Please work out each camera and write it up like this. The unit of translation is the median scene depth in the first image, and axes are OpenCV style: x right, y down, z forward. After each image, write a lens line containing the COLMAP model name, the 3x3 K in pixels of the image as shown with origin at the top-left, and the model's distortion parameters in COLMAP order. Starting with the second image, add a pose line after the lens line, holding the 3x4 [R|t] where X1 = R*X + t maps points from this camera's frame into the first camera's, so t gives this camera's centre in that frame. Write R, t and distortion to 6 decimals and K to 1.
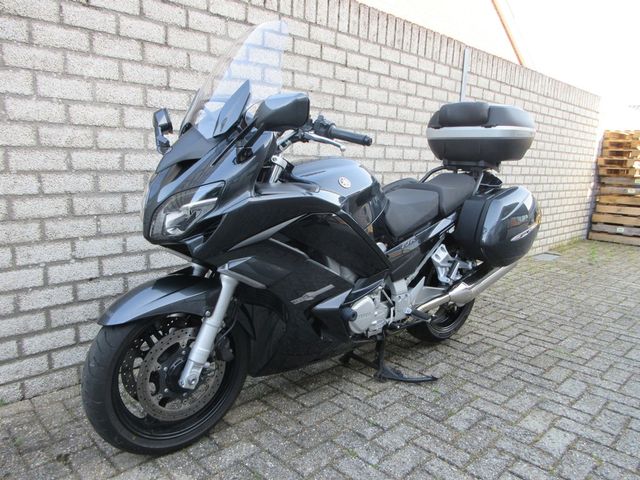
lens RADIAL K [[472.4, 0, 320.0], [0, 472.4, 240.0], [0, 0, 1]] dist [-0.006539, -0.000606]
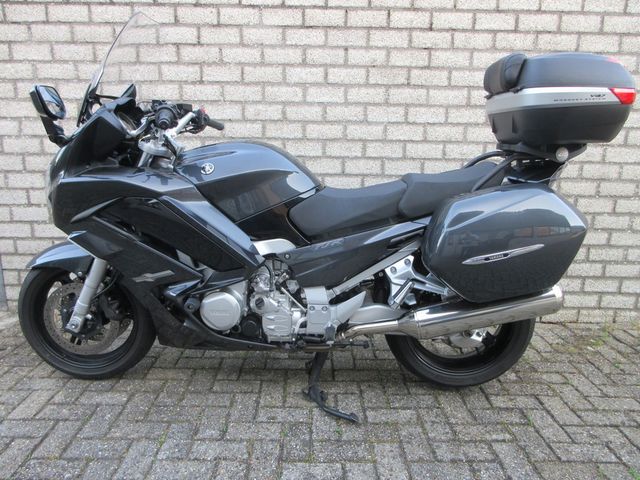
lens RADIAL K [[472.4, 0, 320.0], [0, 472.4, 240.0], [0, 0, 1]] dist [-0.006539, -0.000606]
pose [[0.721918, 0.130495, -0.679563, 0.709705], [-0.109800, 0.991218, 0.073698, -0.060101], [0.683212, 0.021412, 0.729906, 0.374888]]
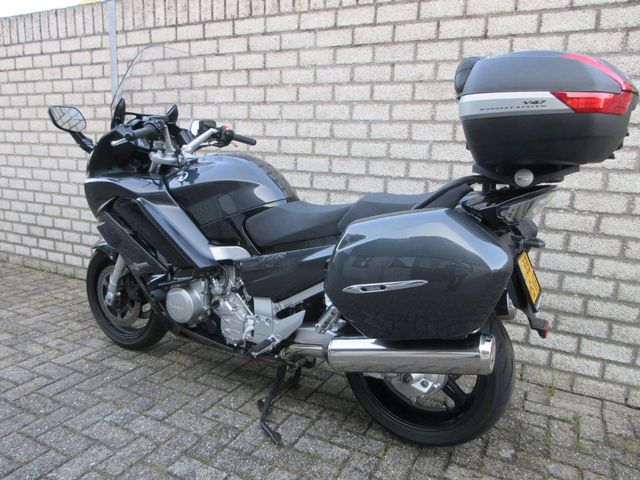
lens RADIAL K [[472.4, 0, 320.0], [0, 472.4, 240.0], [0, 0, 1]] dist [-0.006539, -0.000606]
pose [[0.329572, 0.154184, -0.931456, 0.945519], [-0.189471, 0.977306, 0.094734, -0.114104], [0.924923, 0.145262, 0.351306, 0.753170]]
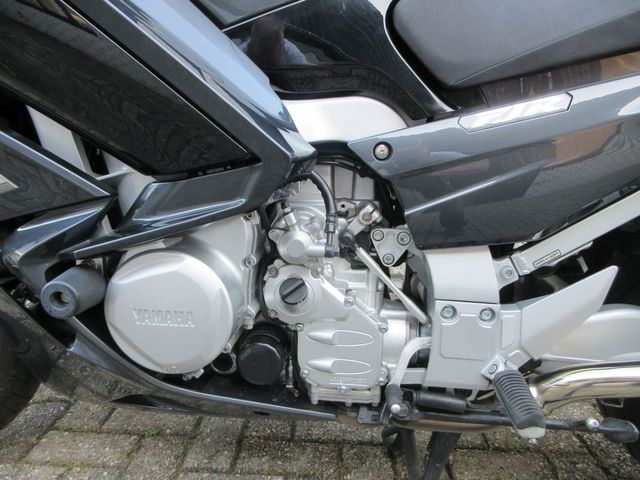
lens RADIAL K [[472.4, 0, 320.0], [0, 472.4, 240.0], [0, 0, 1]] dist [-0.006539, -0.000606]
pose [[0.695876, 0.146321, -0.703098, 0.294423], [-0.132744, 0.988361, 0.074306, 0.066743], [0.705788, 0.041624, 0.707200, 0.716813]]
